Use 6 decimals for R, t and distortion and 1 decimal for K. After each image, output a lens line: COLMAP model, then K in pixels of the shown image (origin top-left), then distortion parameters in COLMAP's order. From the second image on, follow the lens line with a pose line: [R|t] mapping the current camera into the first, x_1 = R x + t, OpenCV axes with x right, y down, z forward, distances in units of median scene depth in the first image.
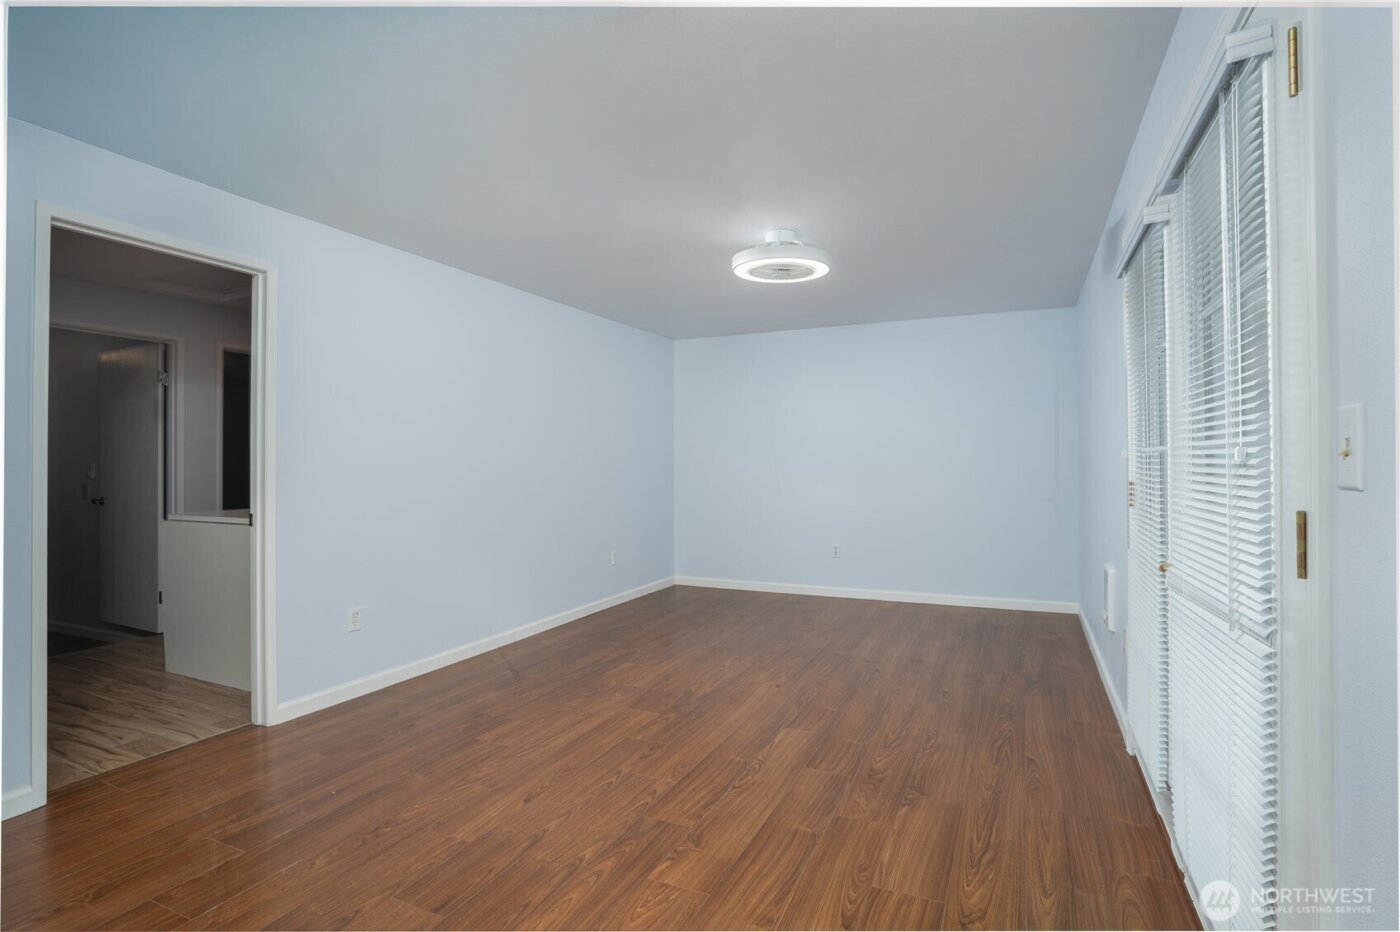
lens RADIAL K [[697.3, 0, 699.7], [0, 697.3, 464.7], [0, 0, 1]] dist [-0.029402, 0.004488]
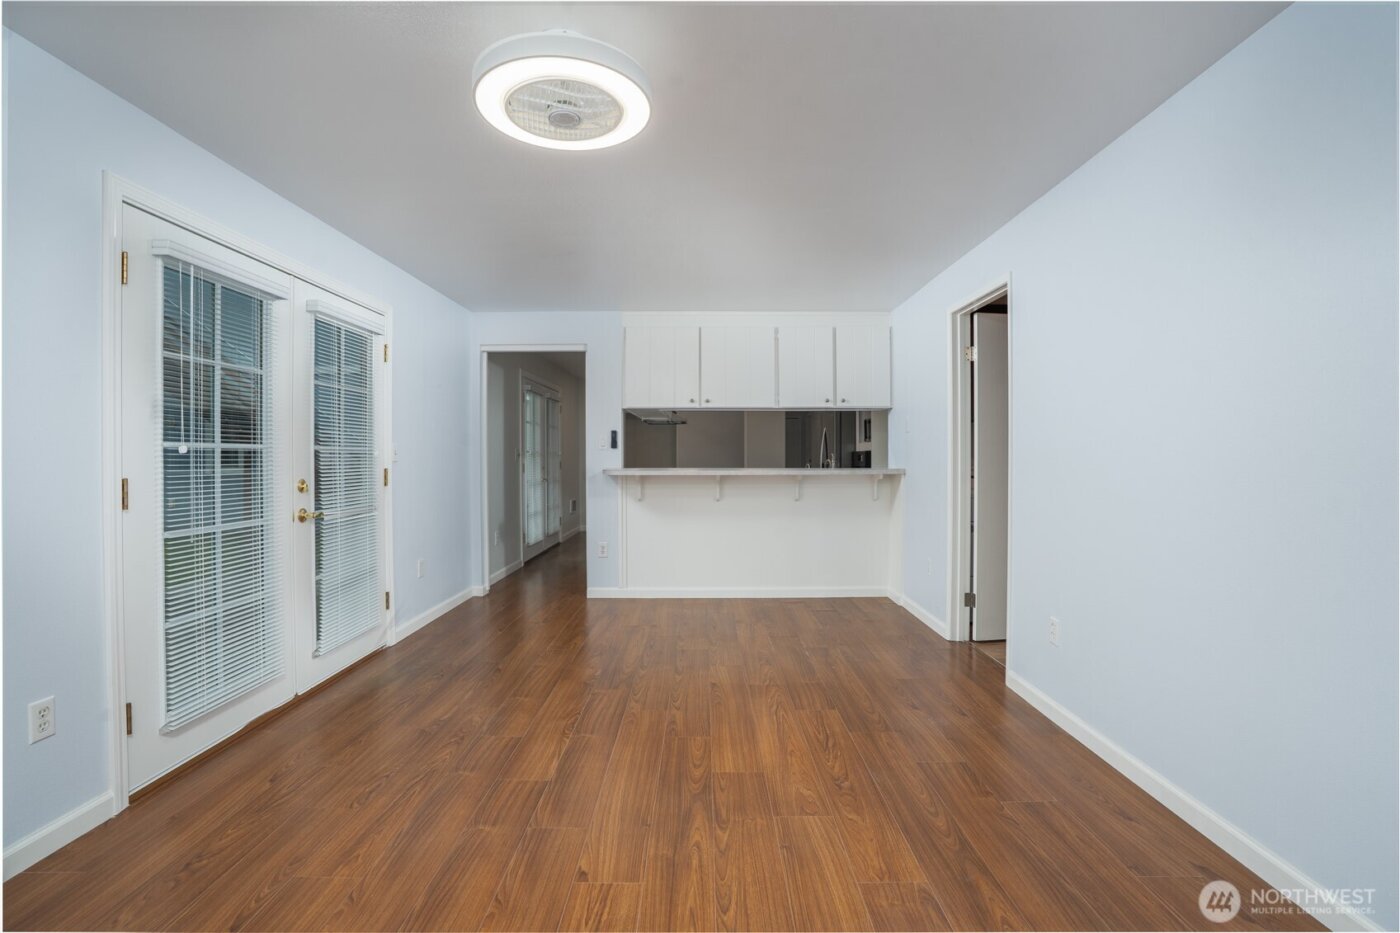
lens RADIAL K [[650.8, 0, 700.7], [0, 650.8, 460.3], [0, 0, 1]] dist [-0.047139, 0.012426]
pose [[-0.905971, 0.010145, -0.423219, 0.287057], [0.007406, 0.999940, 0.008114, -0.001016], [0.423275, 0.004217, -0.905991, 1.817337]]
